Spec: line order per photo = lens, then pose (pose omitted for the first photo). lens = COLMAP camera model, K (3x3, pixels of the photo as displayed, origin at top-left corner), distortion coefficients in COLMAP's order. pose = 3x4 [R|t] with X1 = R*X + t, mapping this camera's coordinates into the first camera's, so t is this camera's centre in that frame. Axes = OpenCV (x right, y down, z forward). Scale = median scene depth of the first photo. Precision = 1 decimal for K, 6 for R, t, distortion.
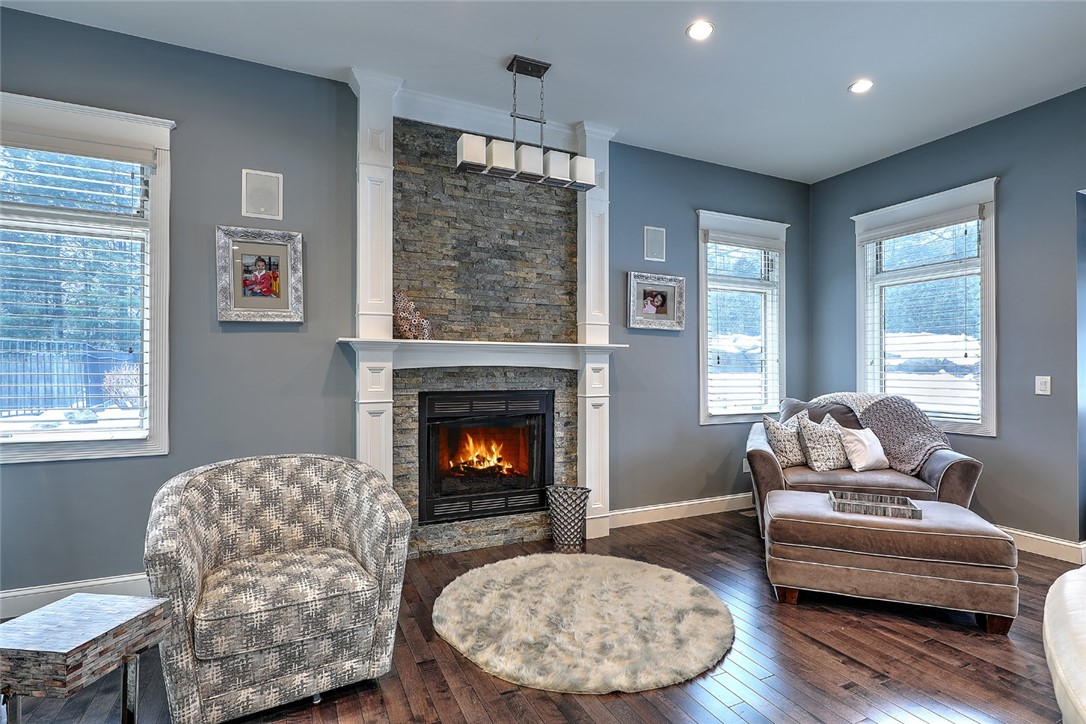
lens RADIAL K [[539.7, 0, 543.9], [0, 539.7, 362.7], [0, 0, 1]] dist [0.009364, -0.004736]
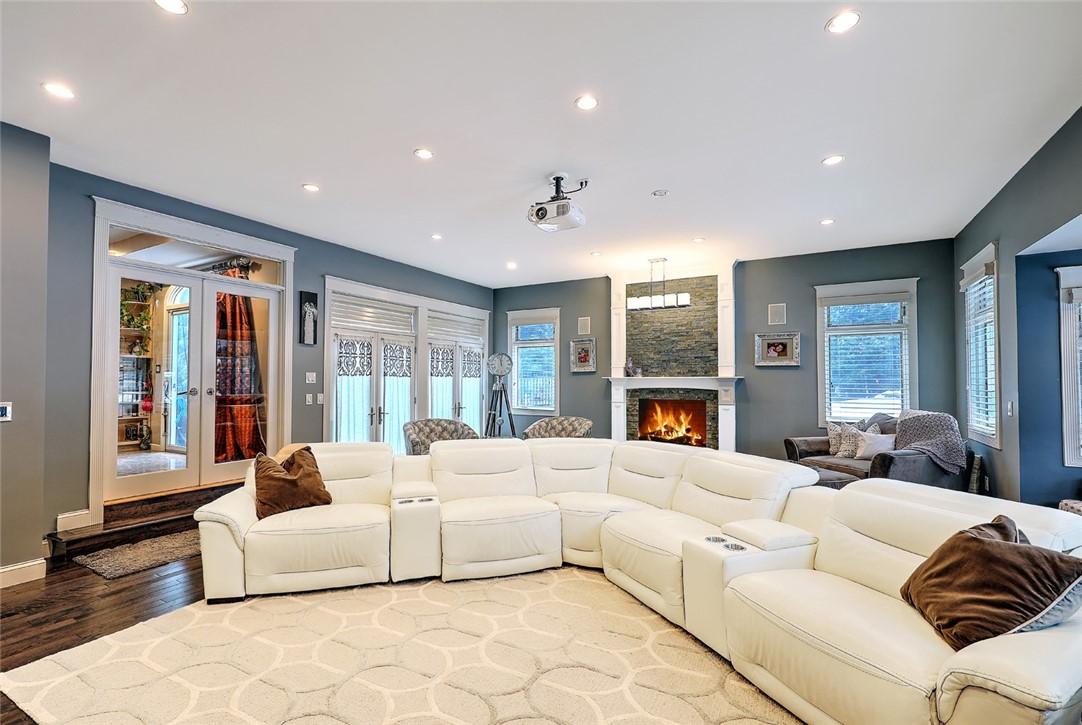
lens RADIAL K [[483.8, 0, 547.0], [0, 483.8, 367.5], [0, 0, 1]] dist [0.002124, -0.000816]
pose [[0.585305, -0.023790, -0.810464, 1.161462], [0.009623, 0.999703, -0.022396, -0.036225], [0.810756, 0.005309, 0.585360, -0.511172]]
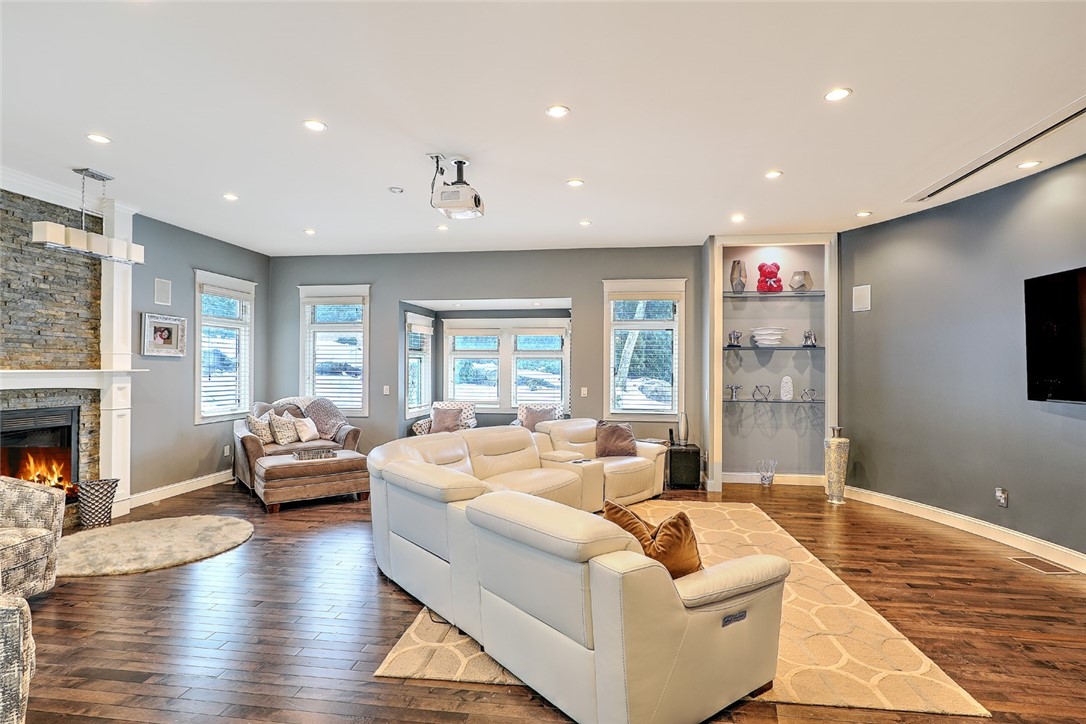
lens RADIAL K [[539.7, 0, 544.4], [0, 539.7, 361.5], [0, 0, 1]] dist [0.009364, -0.004736]
pose [[0.545045, 0.010936, 0.838336, -0.473157], [-0.013243, 0.999902, -0.004434, -0.064278], [-0.838302, -0.008686, 0.545136, -0.616766]]
